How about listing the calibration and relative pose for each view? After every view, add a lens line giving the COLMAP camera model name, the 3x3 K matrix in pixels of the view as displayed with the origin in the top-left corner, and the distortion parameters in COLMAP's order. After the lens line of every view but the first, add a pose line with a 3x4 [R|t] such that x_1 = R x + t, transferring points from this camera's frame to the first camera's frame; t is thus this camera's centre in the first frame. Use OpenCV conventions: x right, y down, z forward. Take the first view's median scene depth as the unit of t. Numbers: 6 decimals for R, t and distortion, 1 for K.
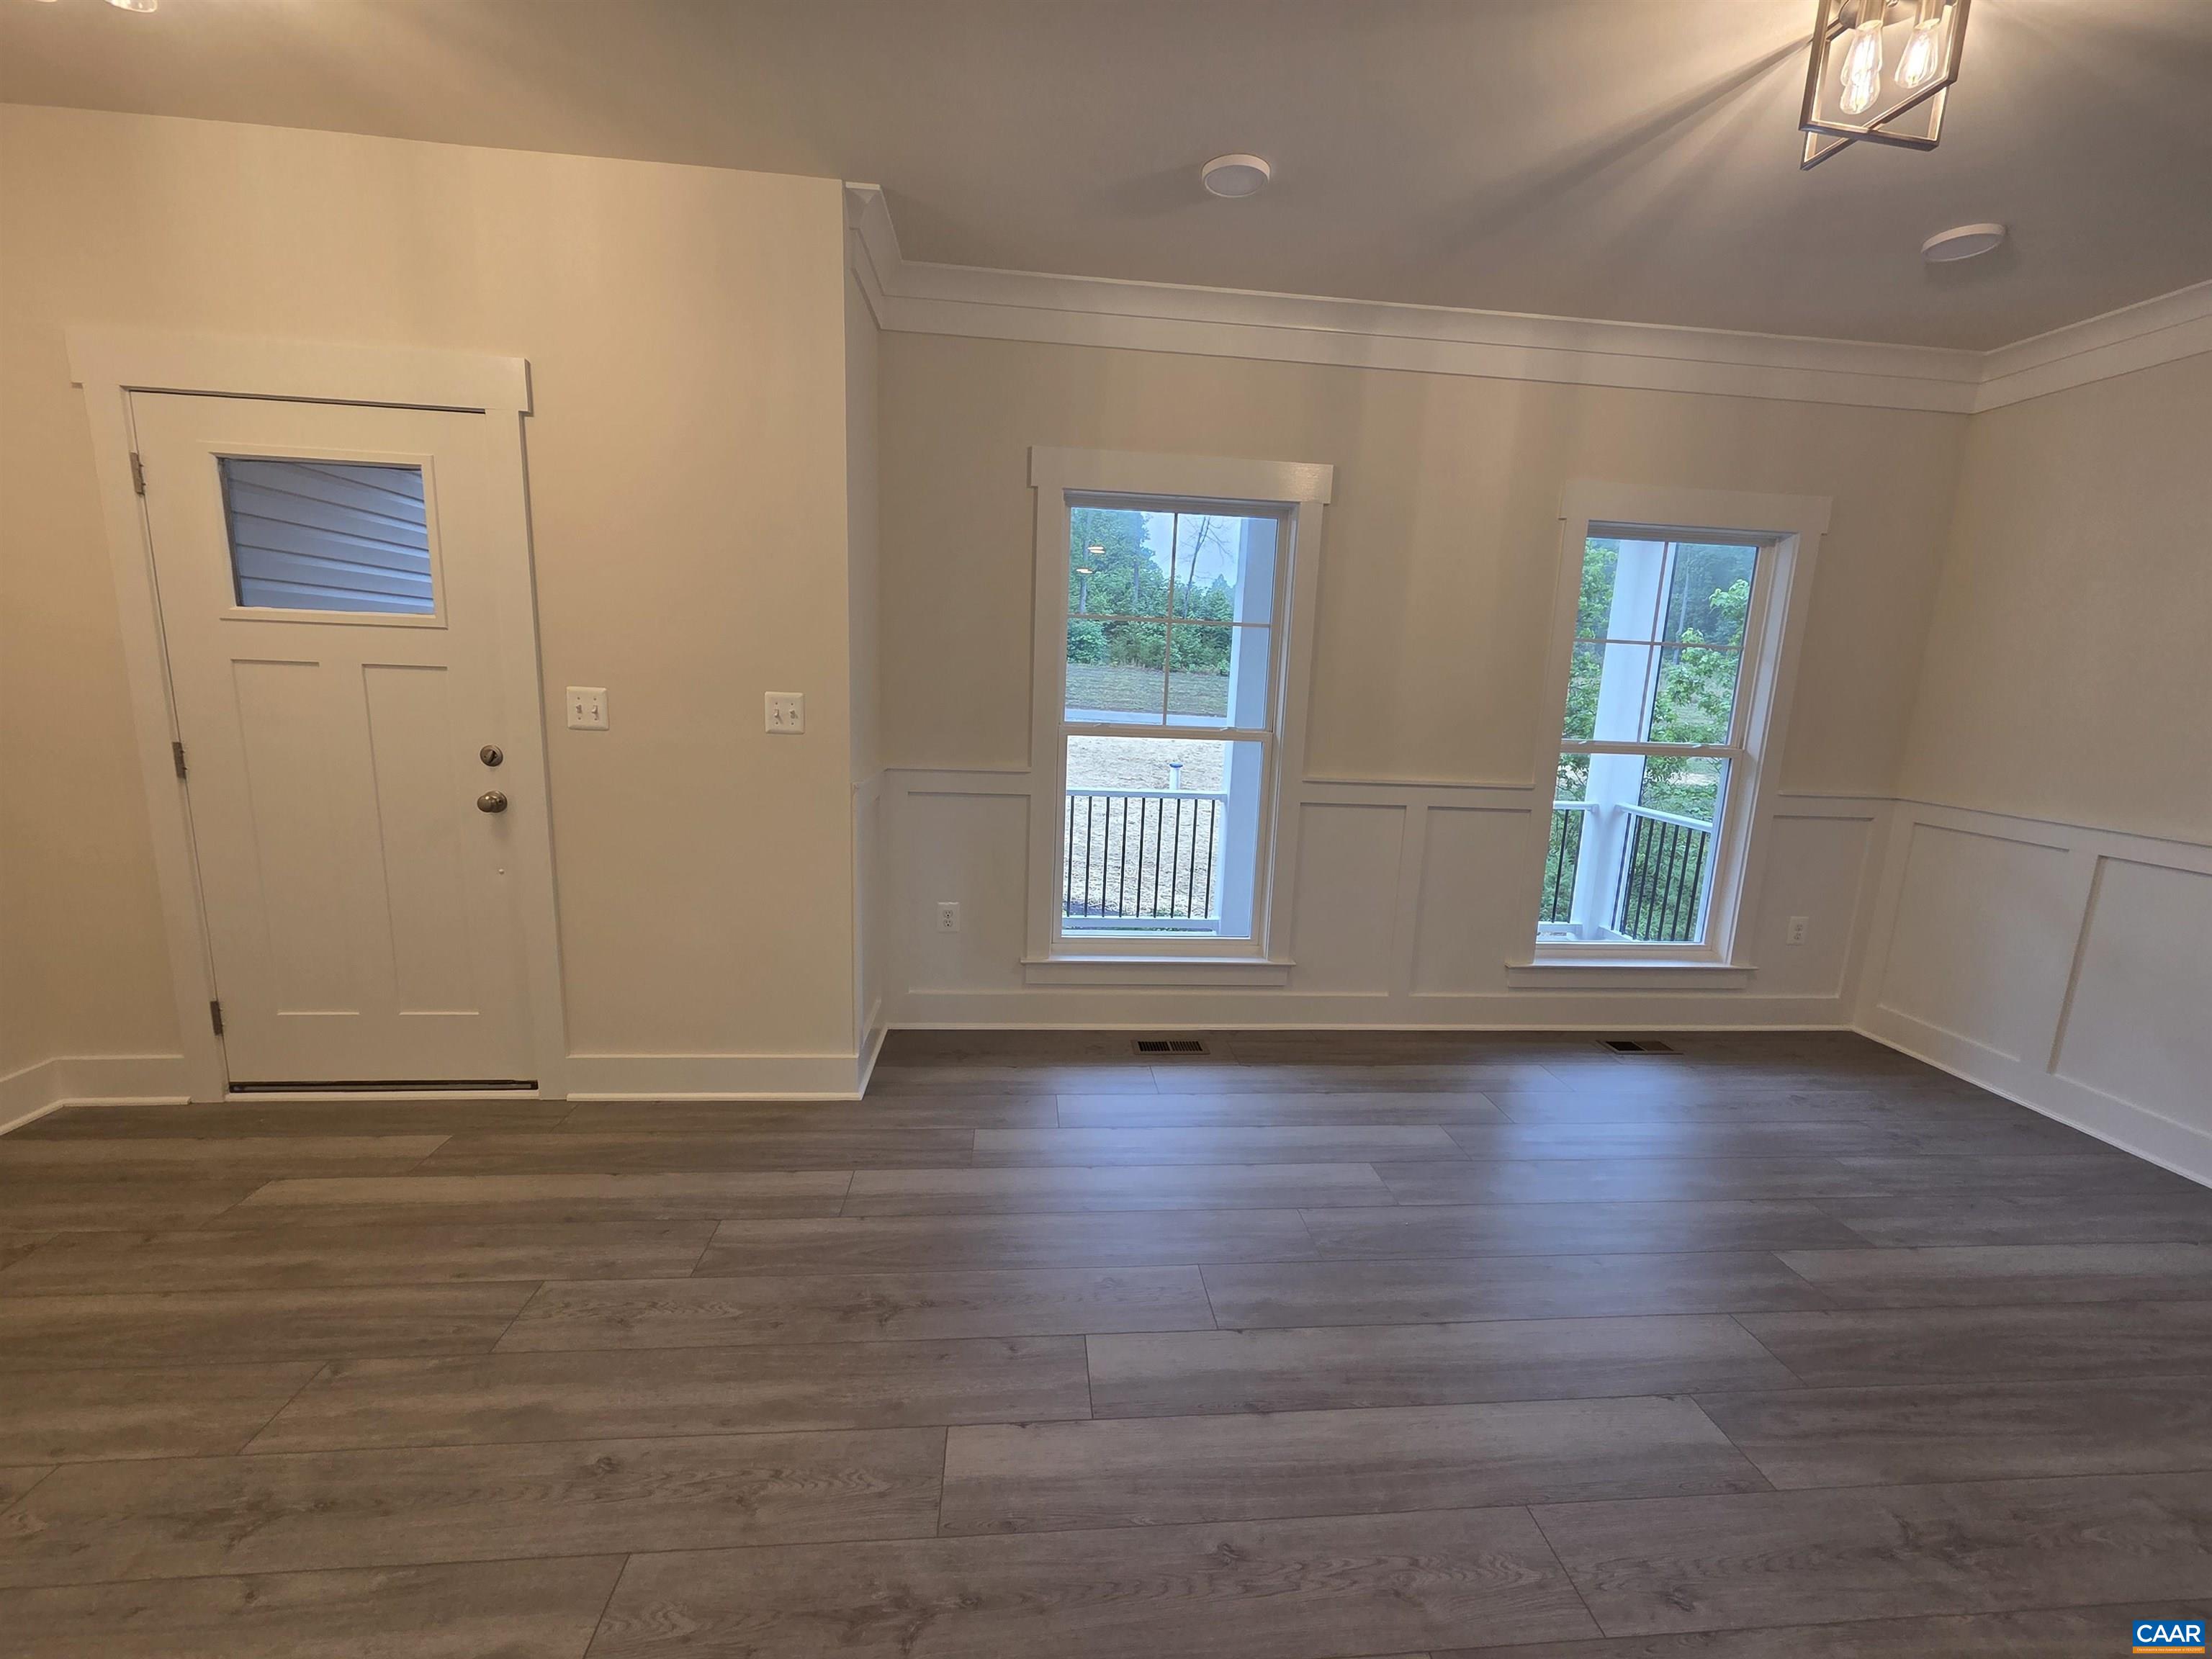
lens RADIAL K [[892.5, 0, 1106.0], [0, 892.5, 829.5], [0, 0, 1]] dist [0.002108, -0.000034]
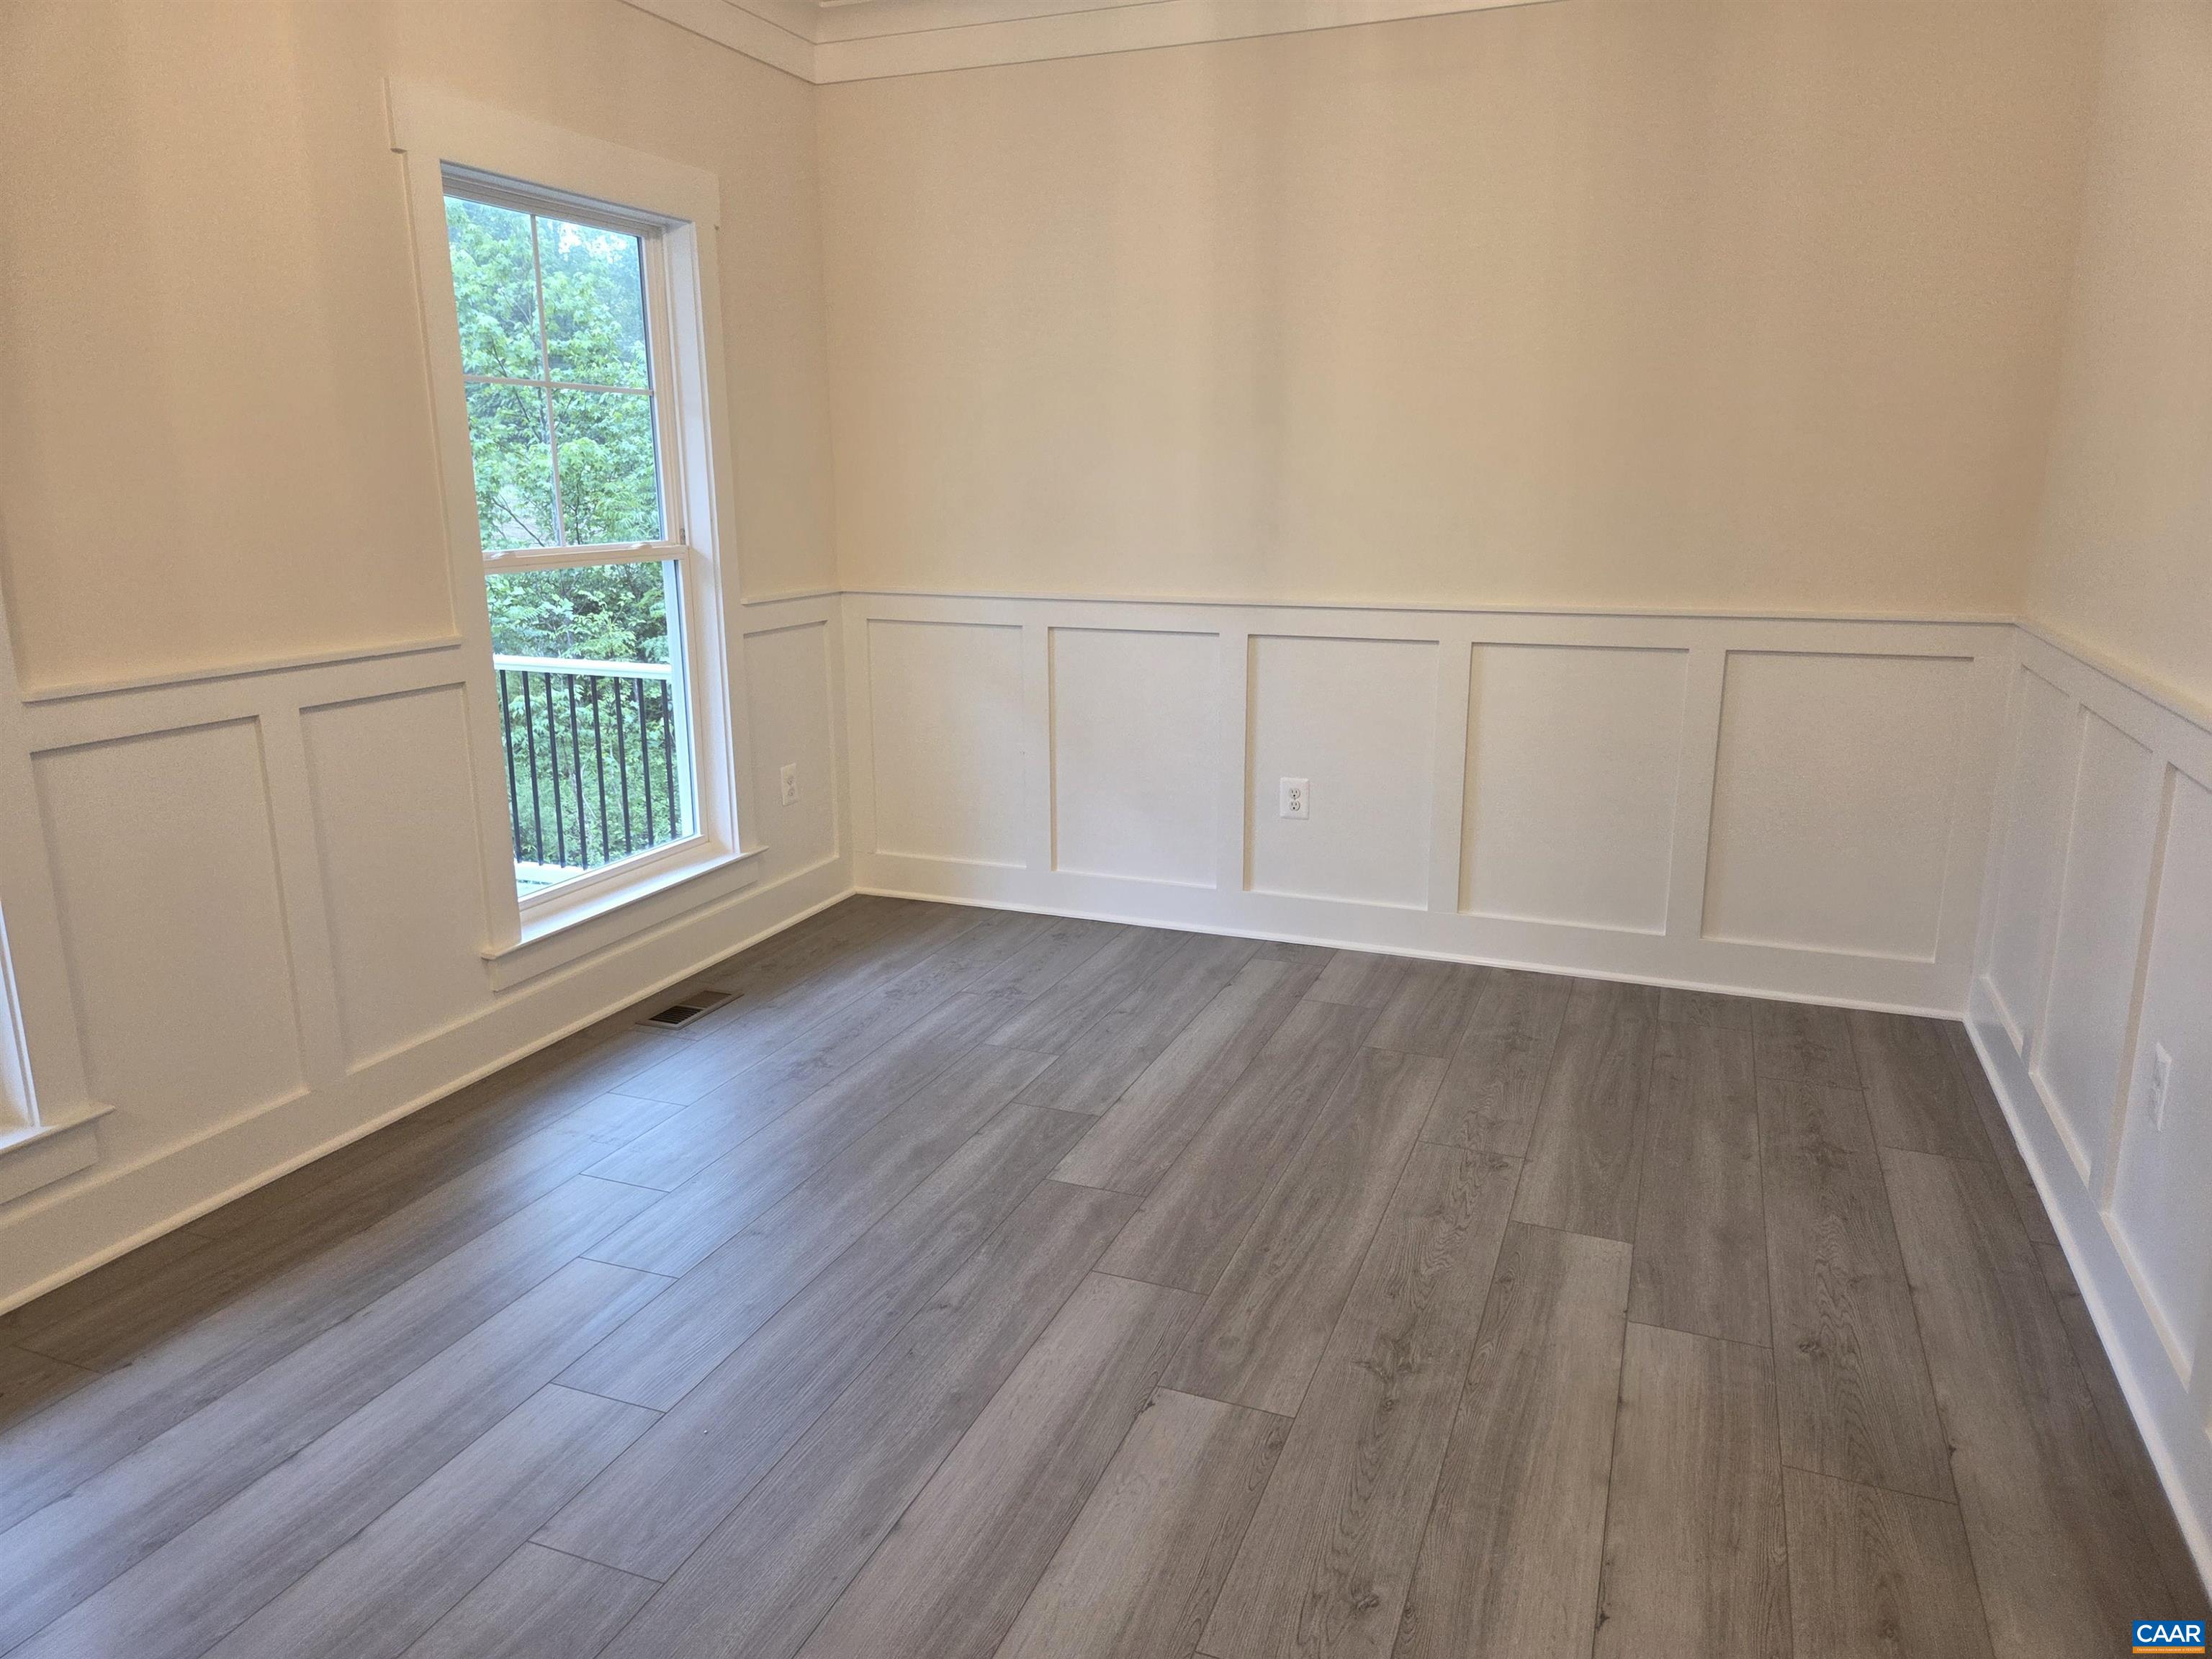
lens RADIAL K [[1469.6, 0, 1093.9], [0, 1469.6, 815.9], [0, 0, 1]] dist [0.083996, -0.071365]
pose [[0.460851, -0.243560, 0.853402, -0.202210], [0.178491, 0.967392, 0.179704, -0.046001], [-0.869343, 0.069508, 0.489297, 0.232973]]
